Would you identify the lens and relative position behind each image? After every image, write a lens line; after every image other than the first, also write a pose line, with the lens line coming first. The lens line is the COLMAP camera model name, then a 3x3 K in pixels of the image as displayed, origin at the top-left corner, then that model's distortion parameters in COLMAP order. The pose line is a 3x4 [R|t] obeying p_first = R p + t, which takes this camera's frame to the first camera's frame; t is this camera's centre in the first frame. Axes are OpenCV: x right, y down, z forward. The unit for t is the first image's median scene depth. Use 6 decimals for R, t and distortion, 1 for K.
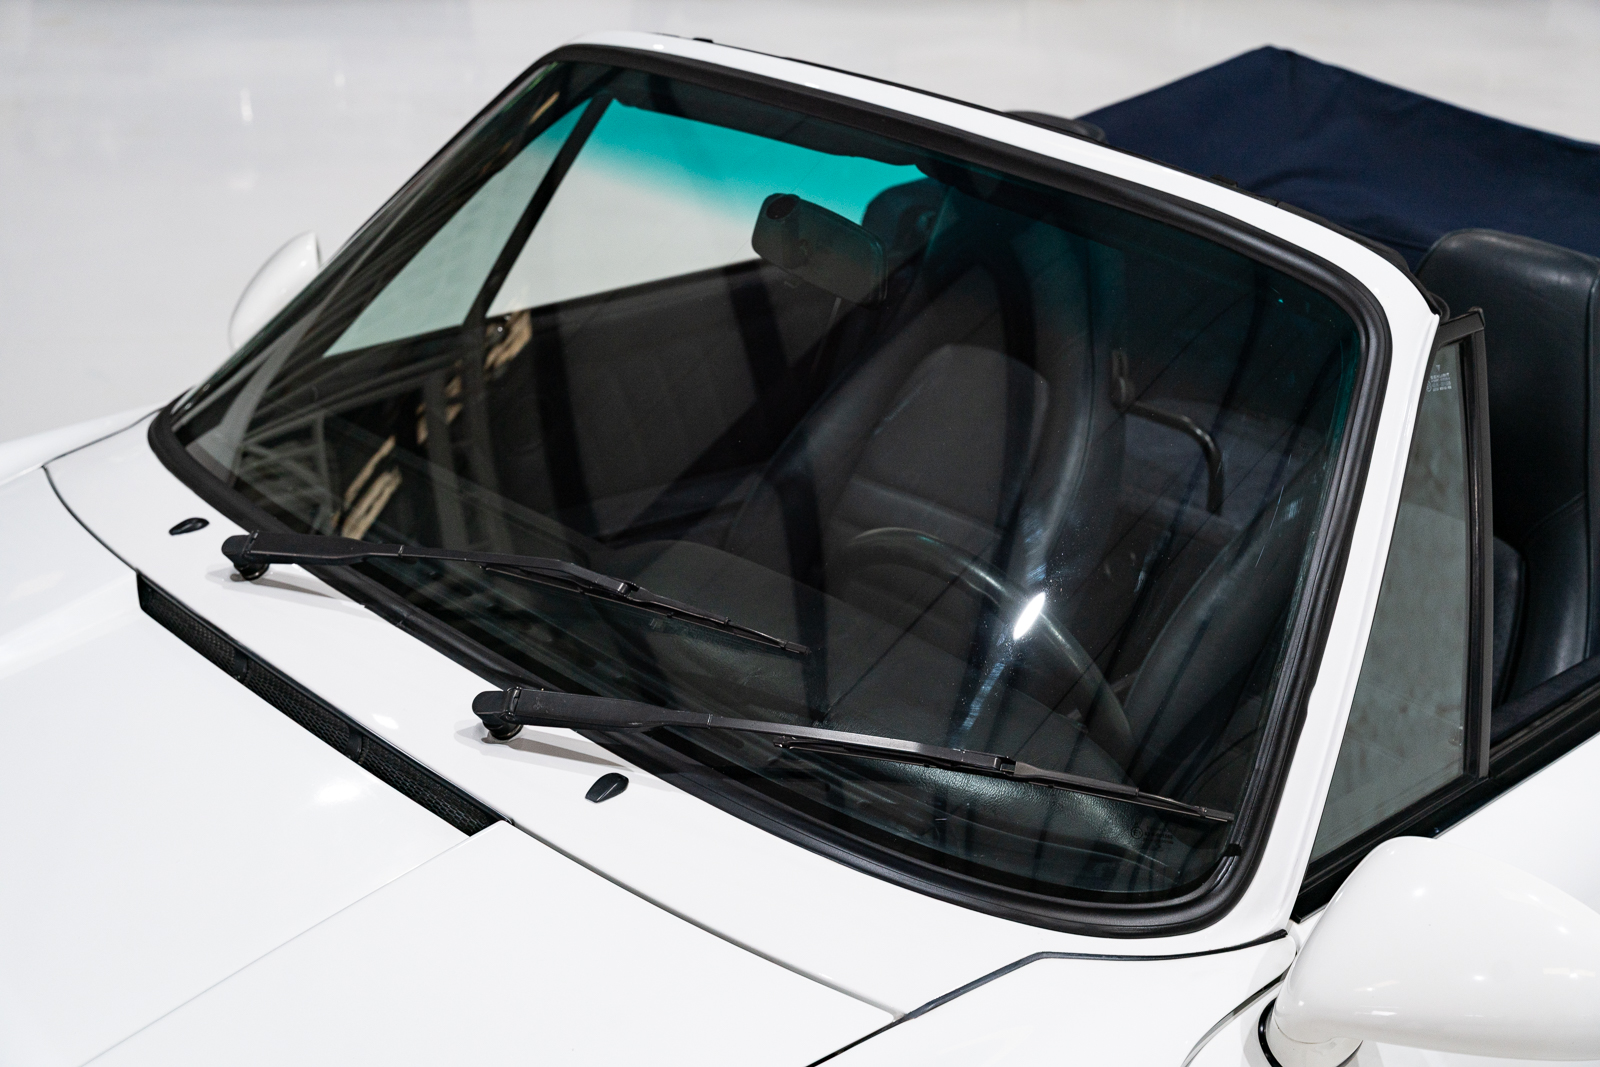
lens RADIAL K [[2280.4, 0, 800.0], [0, 2280.4, 533.5], [0, 0, 1]] dist [-0.021964, -0.021528]
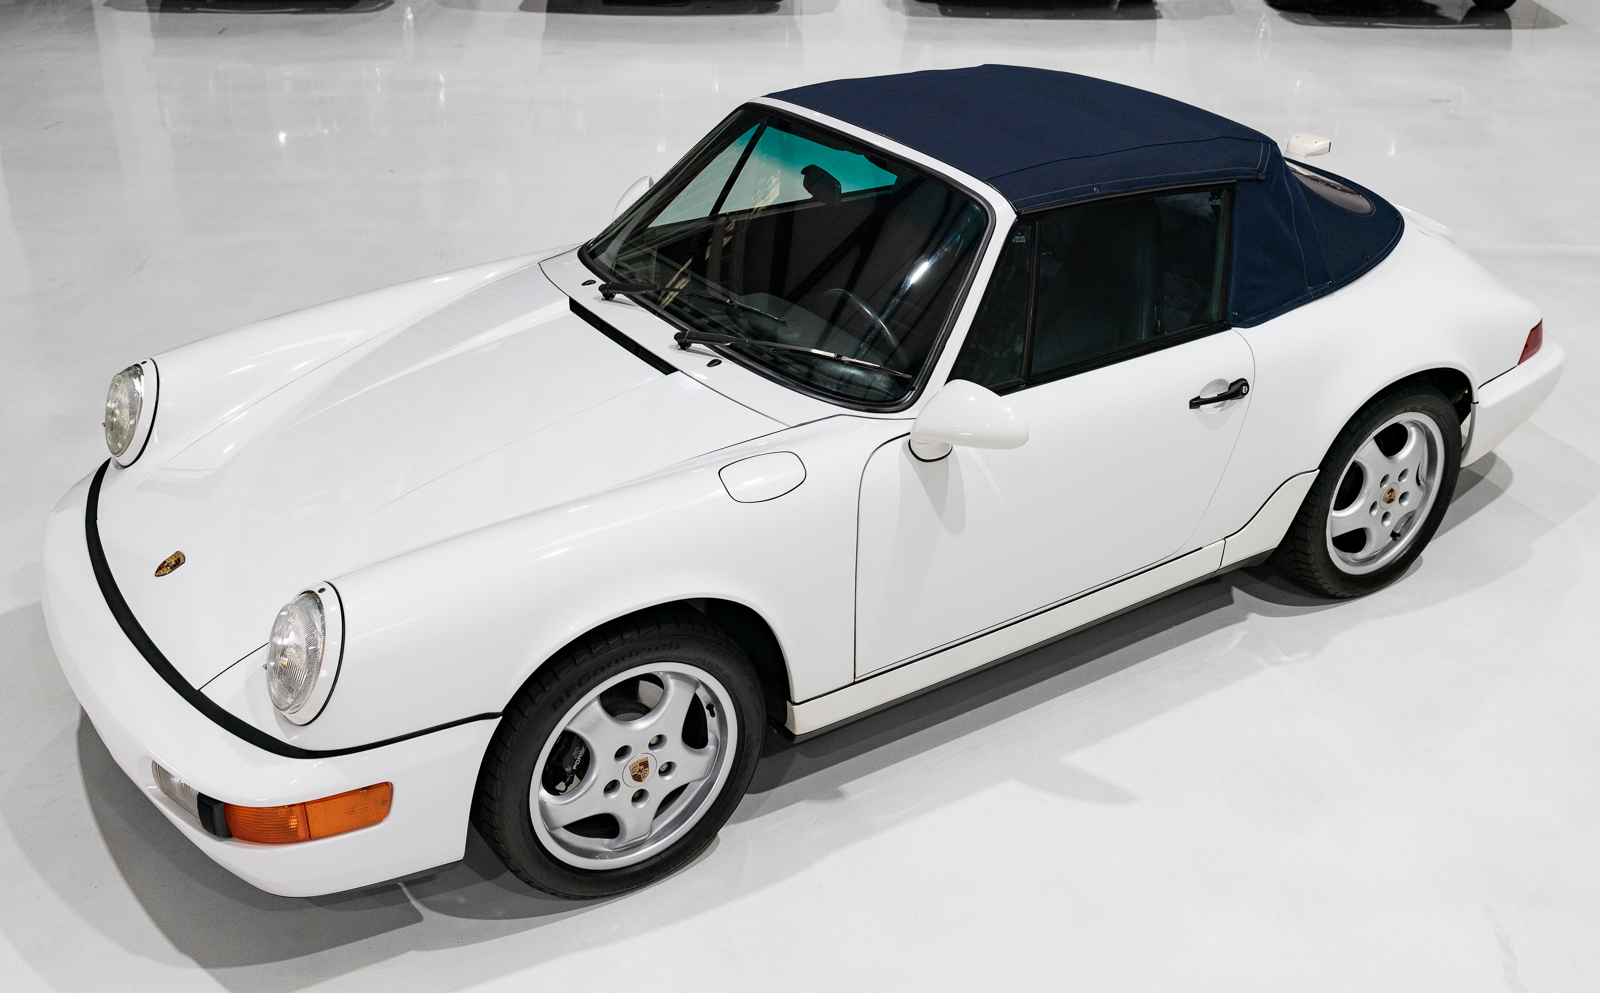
lens RADIAL K [[1638.0, 0, 760.4], [0, 1638.0, 490.8], [0, 0, 1]] dist [-0.005379, 0.003530]
pose [[0.981765, 0.060173, -0.180322, 0.318852], [-0.050546, 0.997064, 0.057523, 0.128531], [0.183254, -0.047360, 0.981924, -0.951561]]
